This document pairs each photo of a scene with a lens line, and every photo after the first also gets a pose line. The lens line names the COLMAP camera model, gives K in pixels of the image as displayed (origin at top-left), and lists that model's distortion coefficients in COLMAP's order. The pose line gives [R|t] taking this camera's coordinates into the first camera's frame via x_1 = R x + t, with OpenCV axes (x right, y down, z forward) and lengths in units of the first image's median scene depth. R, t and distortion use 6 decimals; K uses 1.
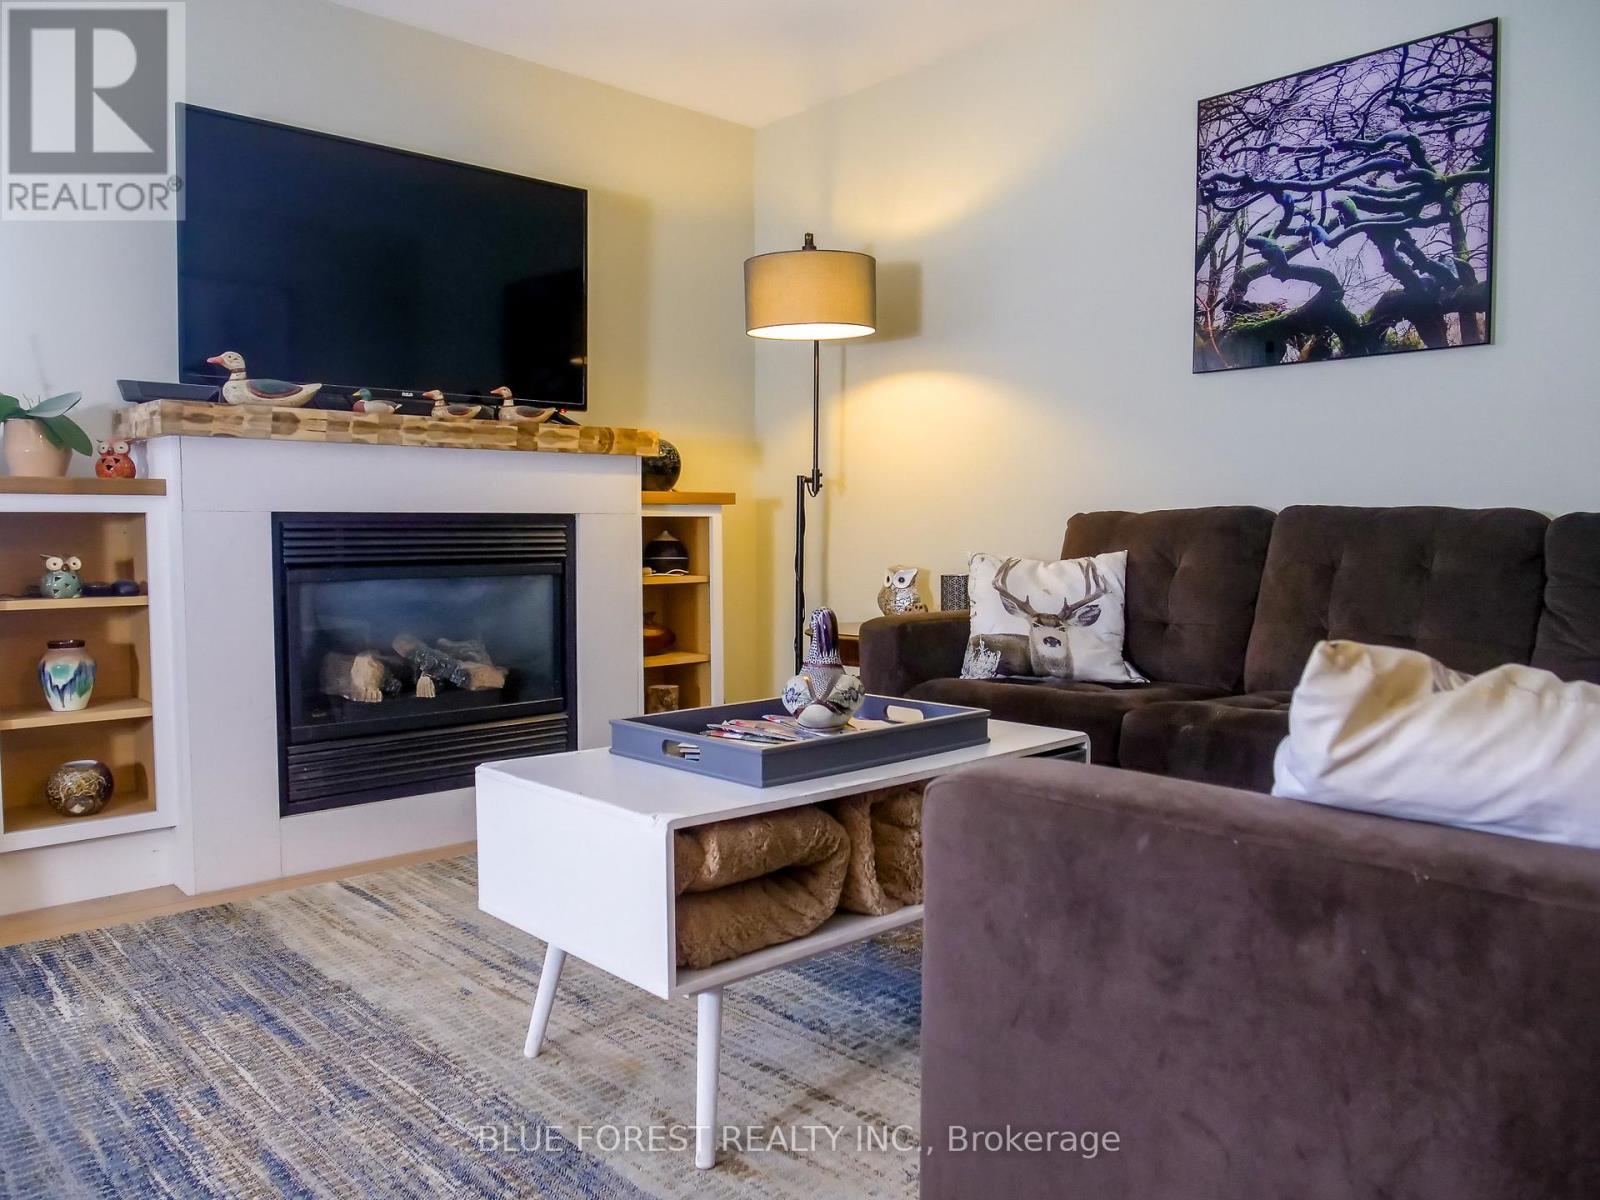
lens RADIAL K [[1170.5, 0, 800.7], [0, 1170.5, 591.5], [0, 0, 1]] dist [-0.043358, 0.010656]
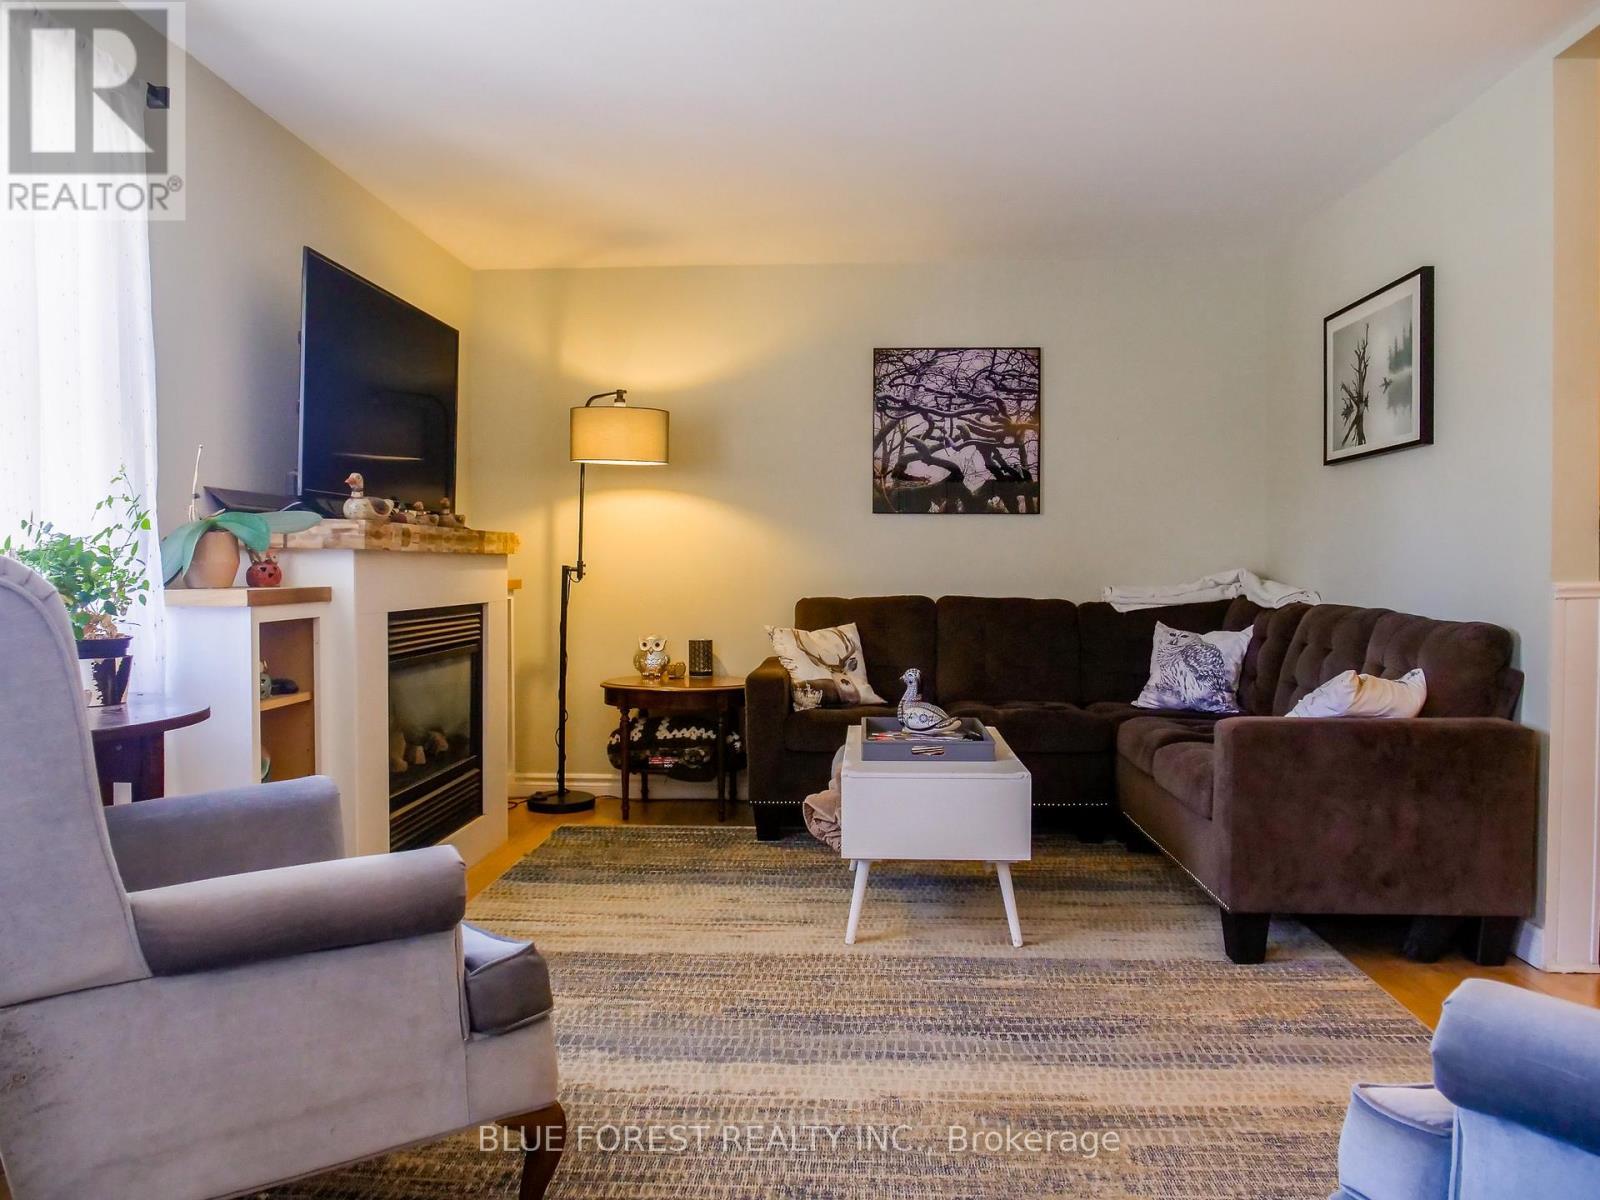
lens RADIAL K [[1170.5, 0, 800.7], [0, 1170.5, 591.5], [0, 0, 1]] dist [-0.043358, 0.010656]
pose [[0.721818, -0.010657, 0.692001, -0.965264], [0.031269, 0.999363, -0.017226, -0.056834], [-0.691376, 0.034072, 0.721691, -0.127964]]
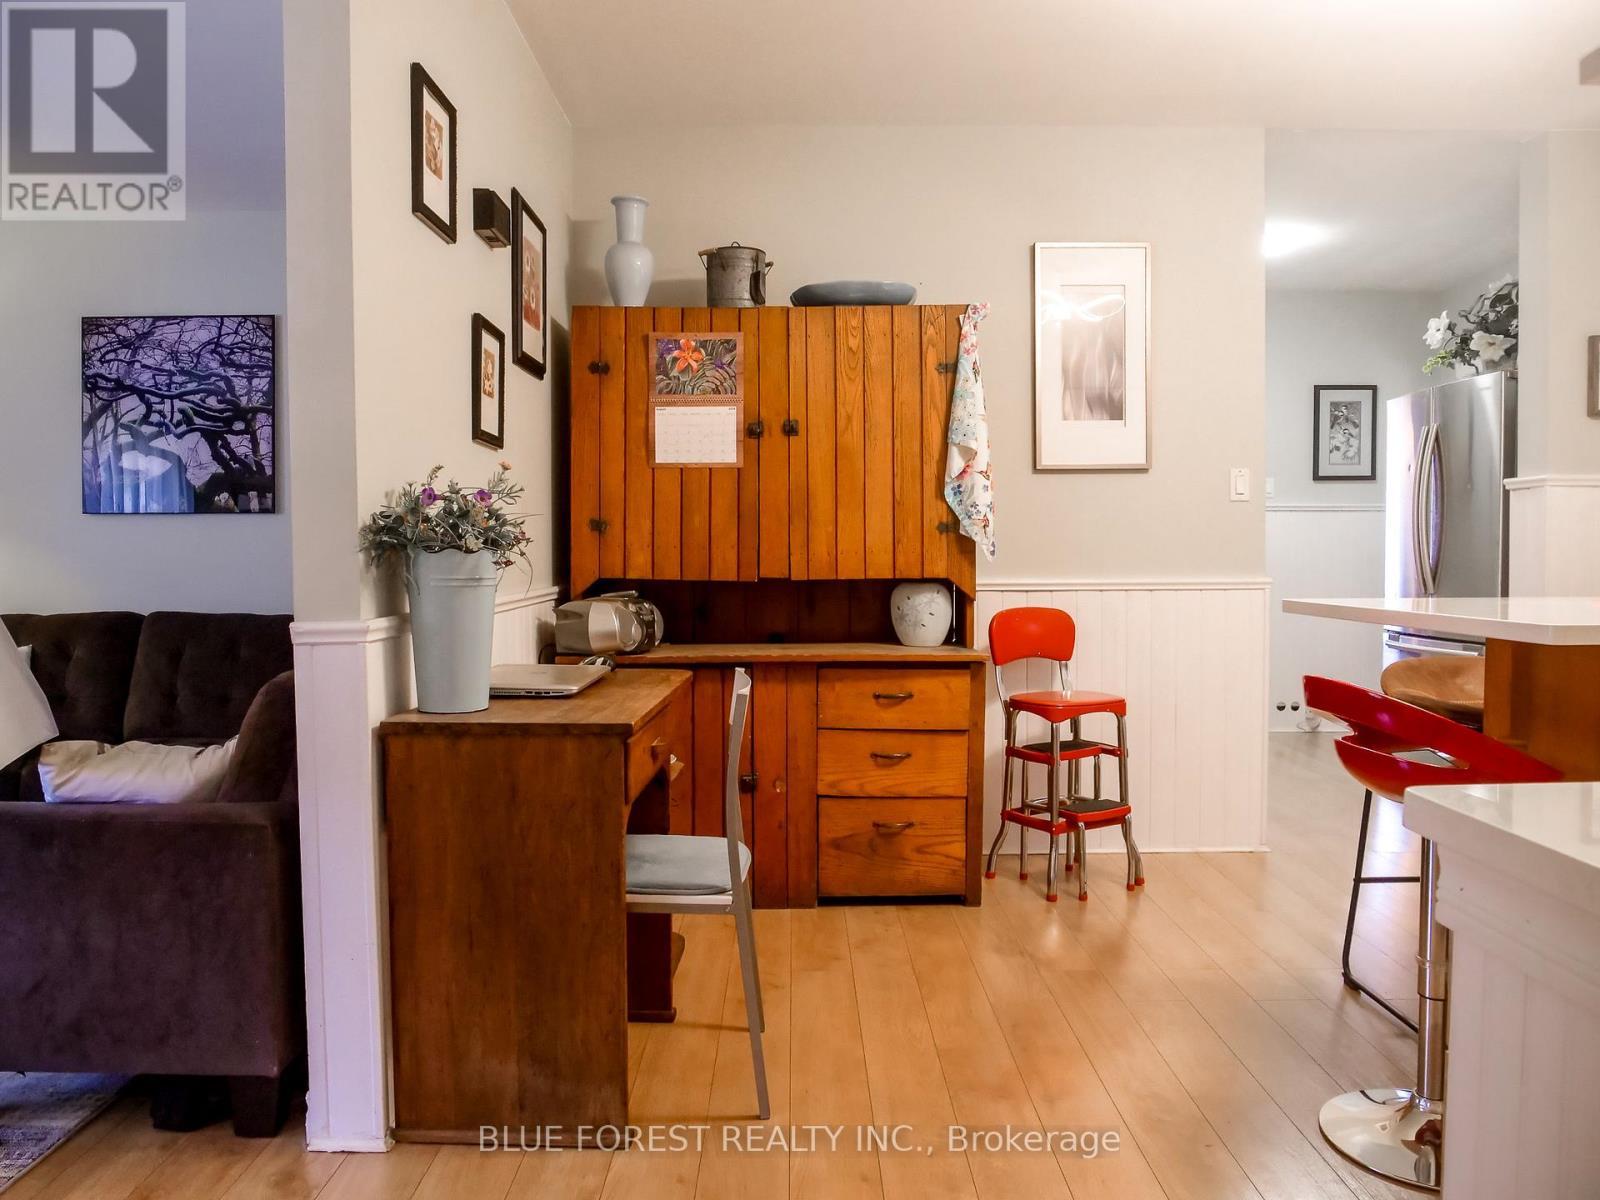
lens RADIAL K [[1170.5, 0, 800.7], [0, 1170.5, 591.5], [0, 0, 1]] dist [-0.043358, 0.010656]
pose [[0.685362, -0.027189, 0.727695, -0.084852], [0.037813, 0.999283, 0.001722, -0.071086], [-0.727220, 0.026336, 0.685899, -0.612778]]
